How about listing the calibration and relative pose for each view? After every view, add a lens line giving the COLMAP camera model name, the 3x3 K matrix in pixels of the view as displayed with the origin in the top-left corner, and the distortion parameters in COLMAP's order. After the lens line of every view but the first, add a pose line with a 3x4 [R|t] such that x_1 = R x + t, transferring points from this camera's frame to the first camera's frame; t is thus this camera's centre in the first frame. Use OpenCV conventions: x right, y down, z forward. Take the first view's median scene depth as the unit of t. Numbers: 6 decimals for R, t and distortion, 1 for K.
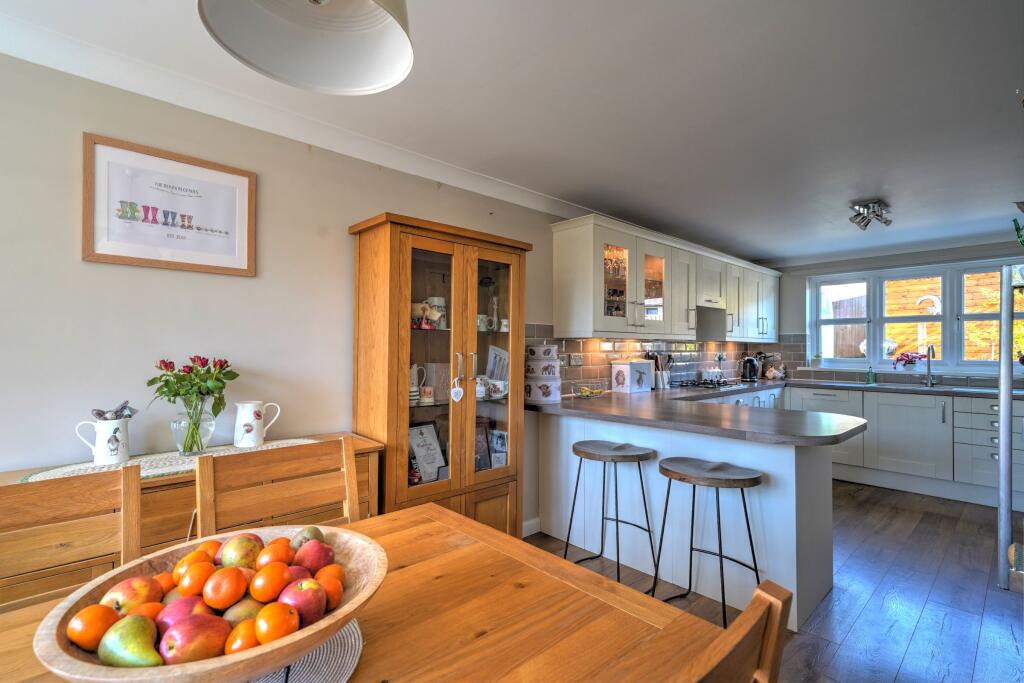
lens RADIAL K [[465.2, 0, 514.2], [0, 465.2, 342.8], [0, 0, 1]] dist [0.011722, 0.000359]
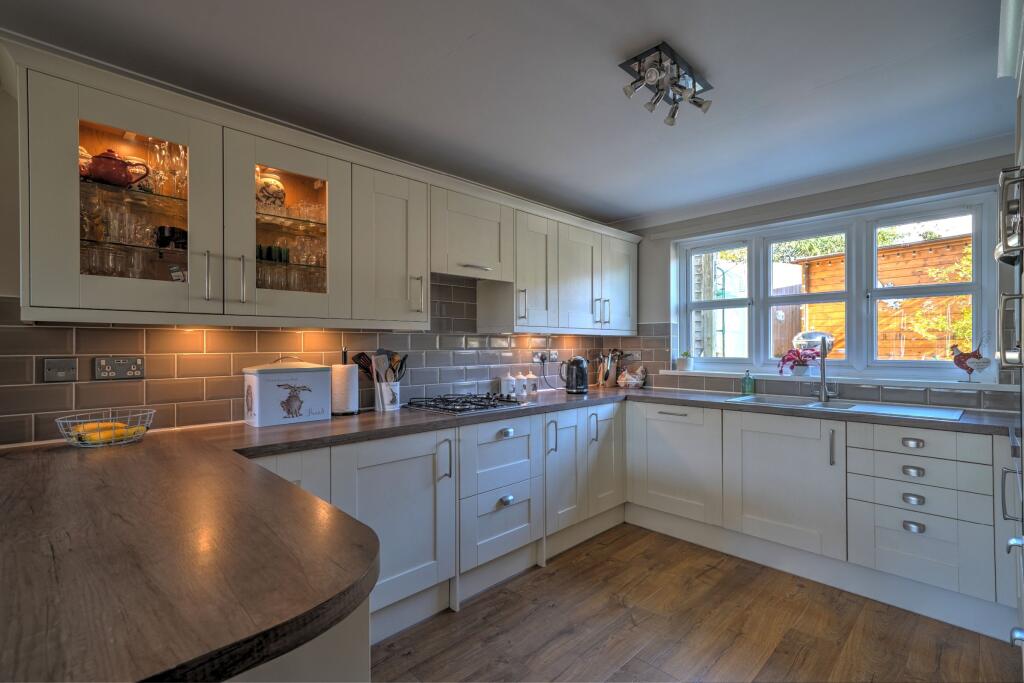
lens RADIAL K [[465.2, 0, 509.8], [0, 465.2, 342.2], [0, 0, 1]] dist [0.011722, 0.000359]
pose [[0.999565, -0.006952, 0.028659, 0.416192], [0.006868, 0.999972, 0.003036, 0.007206], [-0.028679, -0.002838, 0.999585, 0.353971]]
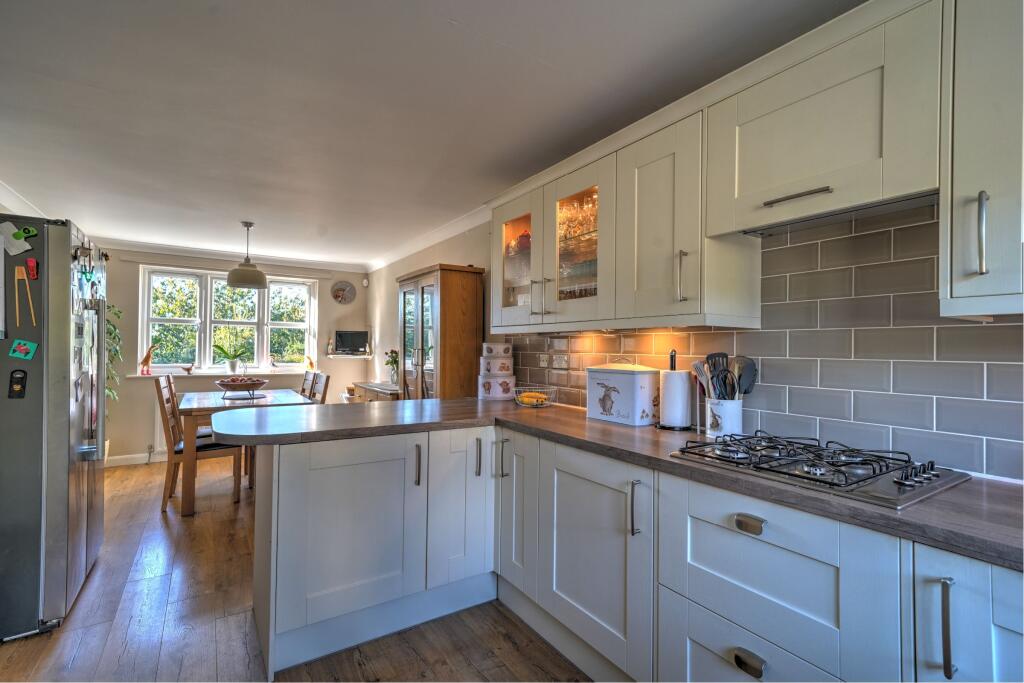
lens RADIAL K [[465.2, 0, 508.5], [0, 465.2, 342.9], [0, 0, 1]] dist [0.011722, 0.000359]
pose [[-0.162289, -0.016661, -0.986603, 0.708550], [-0.001908, 0.999861, -0.016571, 0.013767], [0.986741, -0.000807, -0.162298, 0.788285]]
